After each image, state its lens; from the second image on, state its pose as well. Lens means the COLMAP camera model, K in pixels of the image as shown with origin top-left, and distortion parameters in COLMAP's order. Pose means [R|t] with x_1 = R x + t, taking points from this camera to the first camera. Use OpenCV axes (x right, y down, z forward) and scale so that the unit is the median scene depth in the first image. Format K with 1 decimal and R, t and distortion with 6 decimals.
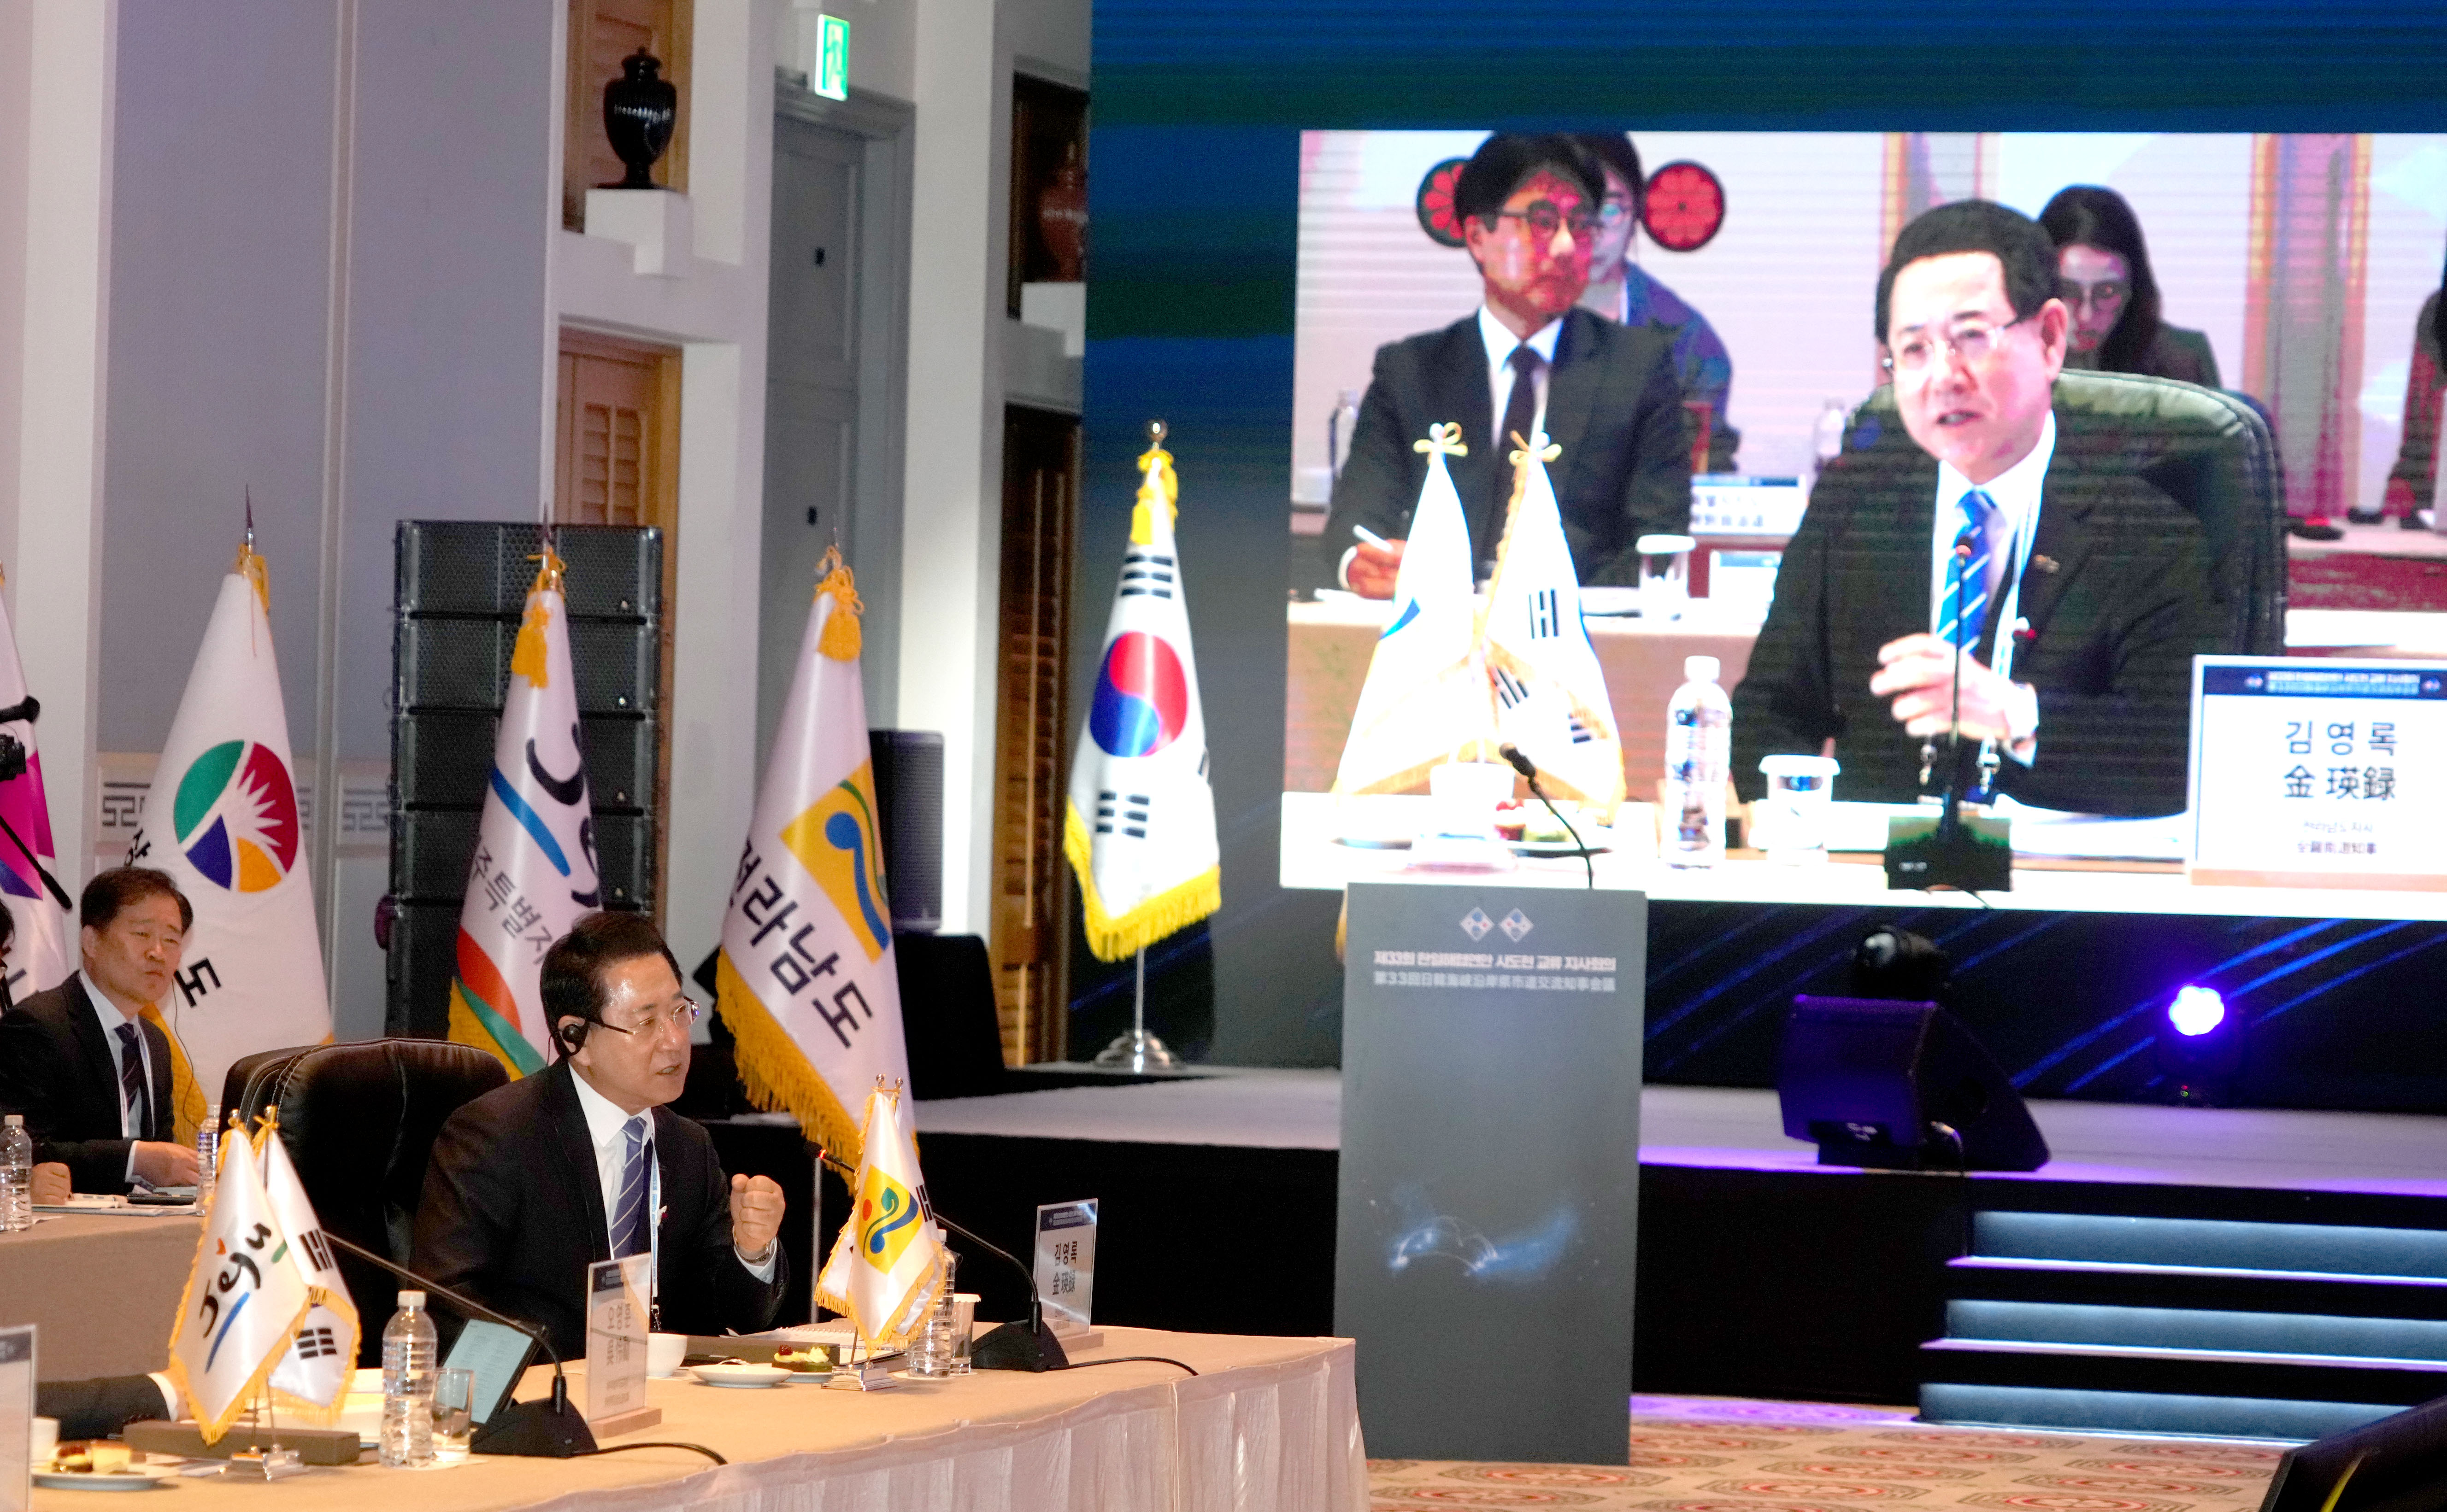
lens RADIAL K [[7949.5, 0, 1223.5], [0, 7949.5, 756.0], [0, 0, 1]] dist [-0.377447, -0.269235]
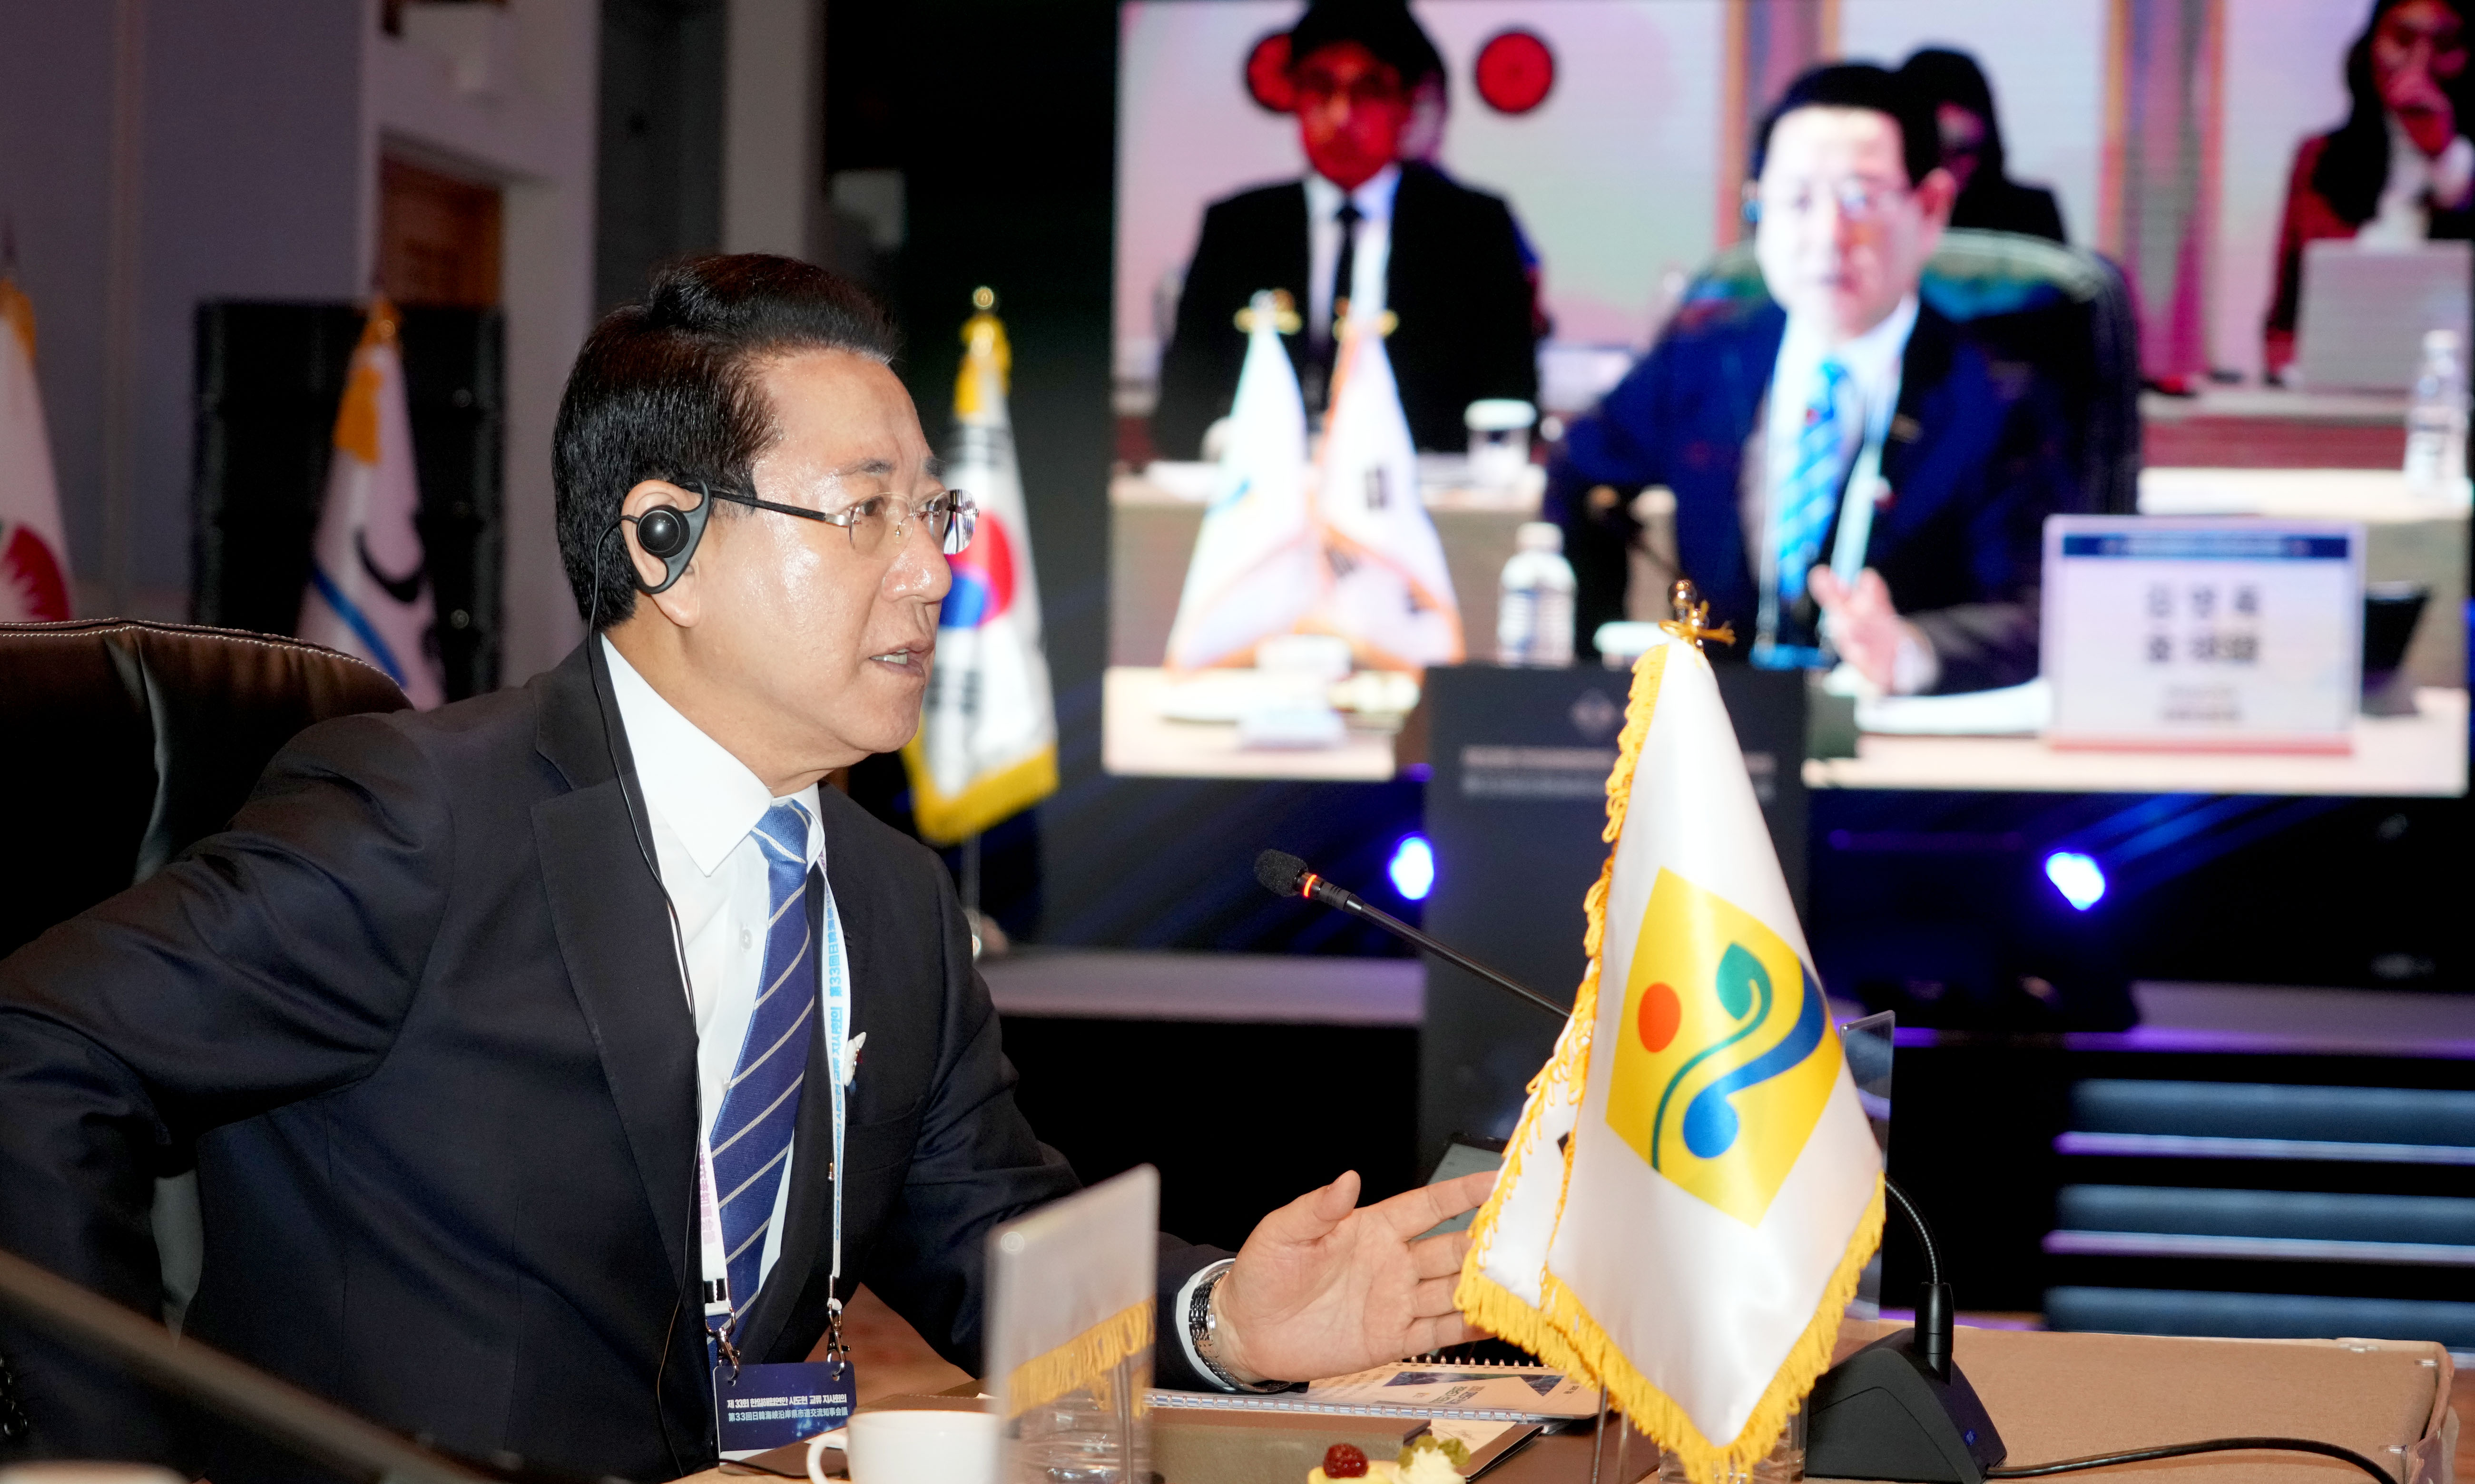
lens RADIAL K [[6075.4, 0, 1237.5], [0, 6075.4, 742.0], [0, 0, 1]] dist [-0.313114, 0.603278]
pose [[0.997905, -0.008996, 0.064065, -0.025893], [0.009196, 0.999954, -0.002827, 0.015985], [-0.064037, 0.003411, 0.997942, 0.261085]]
